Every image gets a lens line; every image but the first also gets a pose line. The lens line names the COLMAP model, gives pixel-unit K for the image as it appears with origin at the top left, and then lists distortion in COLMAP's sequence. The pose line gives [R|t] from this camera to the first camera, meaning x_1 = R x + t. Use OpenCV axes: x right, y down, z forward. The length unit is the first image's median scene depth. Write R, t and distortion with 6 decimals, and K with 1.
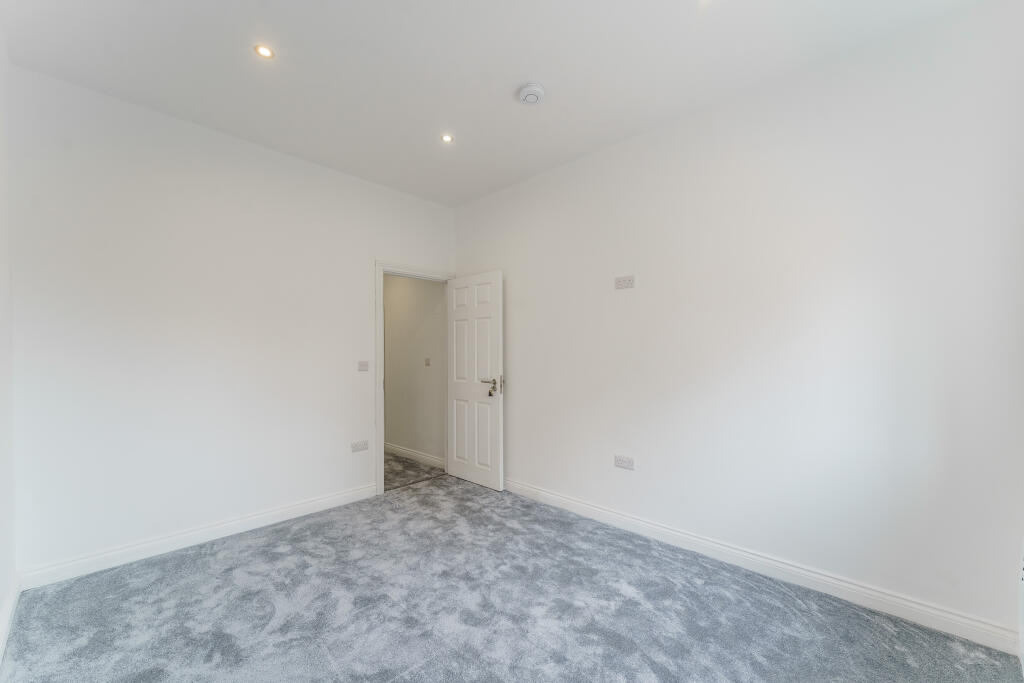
lens RADIAL K [[413.3, 0, 506.0], [0, 413.3, 347.6], [0, 0, 1]] dist [-0.000657, 0.000235]
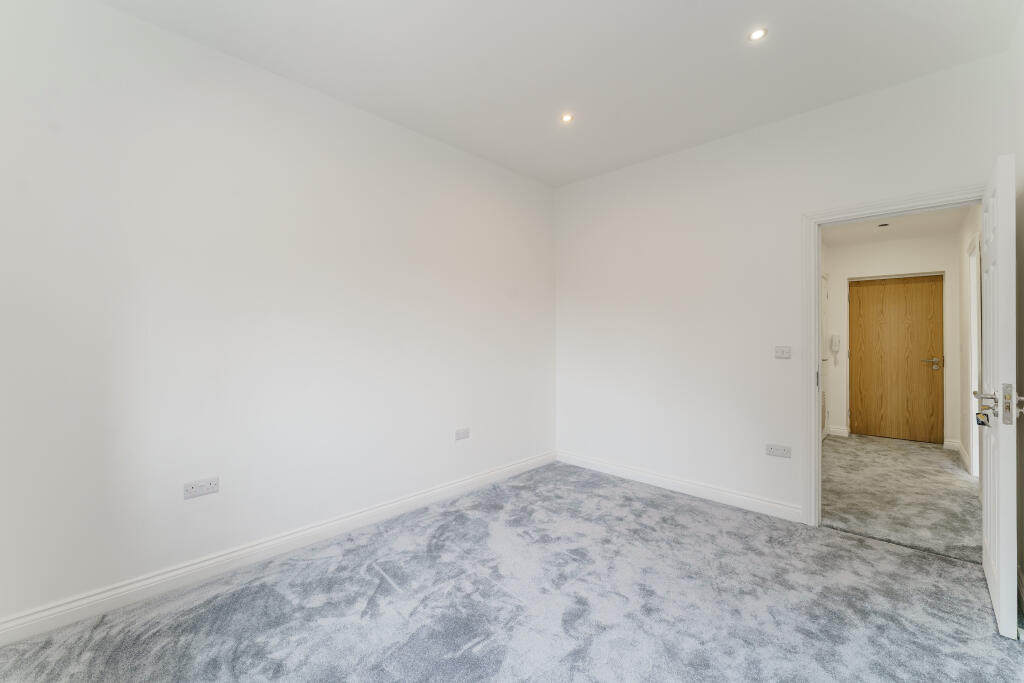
lens RADIAL K [[413.3, 0, 504.5], [0, 413.3, 337.0], [0, 0, 1]] dist [-0.000657, 0.000235]
pose [[0.001529, -0.006529, -0.999978, 0.522084], [0.005297, 0.999965, -0.006521, 0.017467], [0.999985, -0.005287, 0.001564, 0.520523]]
